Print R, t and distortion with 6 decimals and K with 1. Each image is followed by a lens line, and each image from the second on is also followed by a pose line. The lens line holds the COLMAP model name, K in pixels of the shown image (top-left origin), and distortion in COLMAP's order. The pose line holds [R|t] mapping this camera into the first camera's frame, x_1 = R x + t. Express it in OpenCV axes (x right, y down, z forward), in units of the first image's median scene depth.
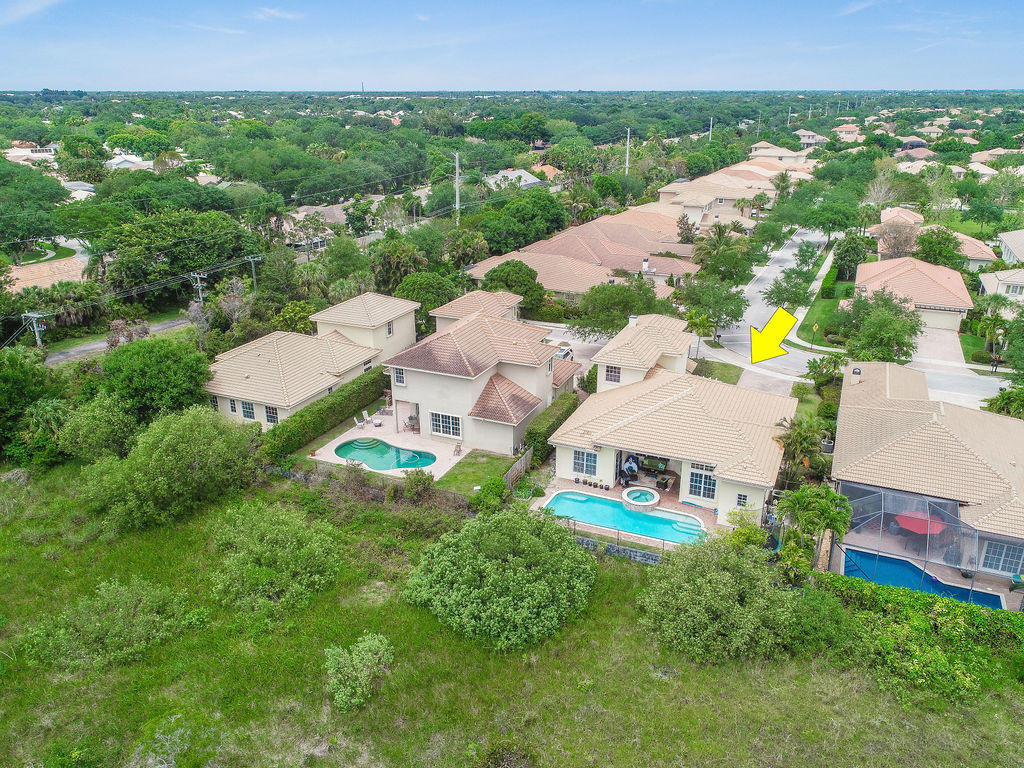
lens RADIAL K [[780.6, 0, 500.7], [0, 780.6, 381.5], [0, 0, 1]] dist [0.002255, 0.005597]
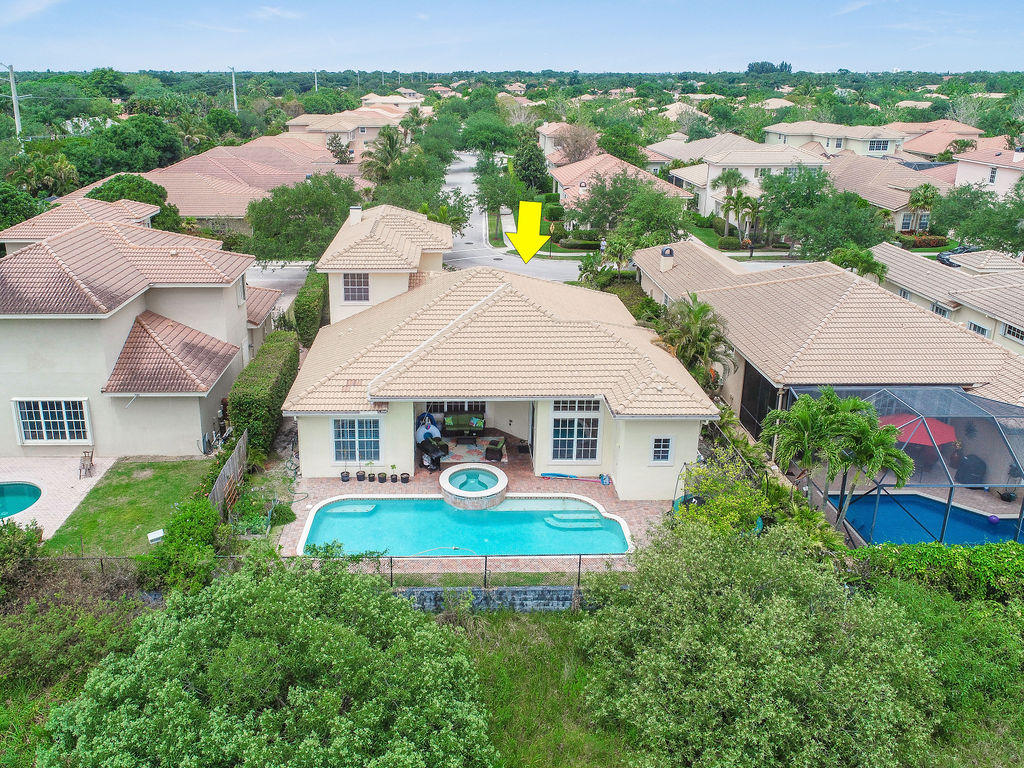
lens RADIAL K [[780.6, 0, 444.4], [0, 780.6, 305.7], [0, 0, 1]] dist [0.002255, 0.005597]
pose [[0.900710, -0.109185, 0.420475, -0.052607], [0.144956, 0.987965, -0.053968, 0.051152], [-0.409522, 0.109560, 0.905698, 0.482993]]
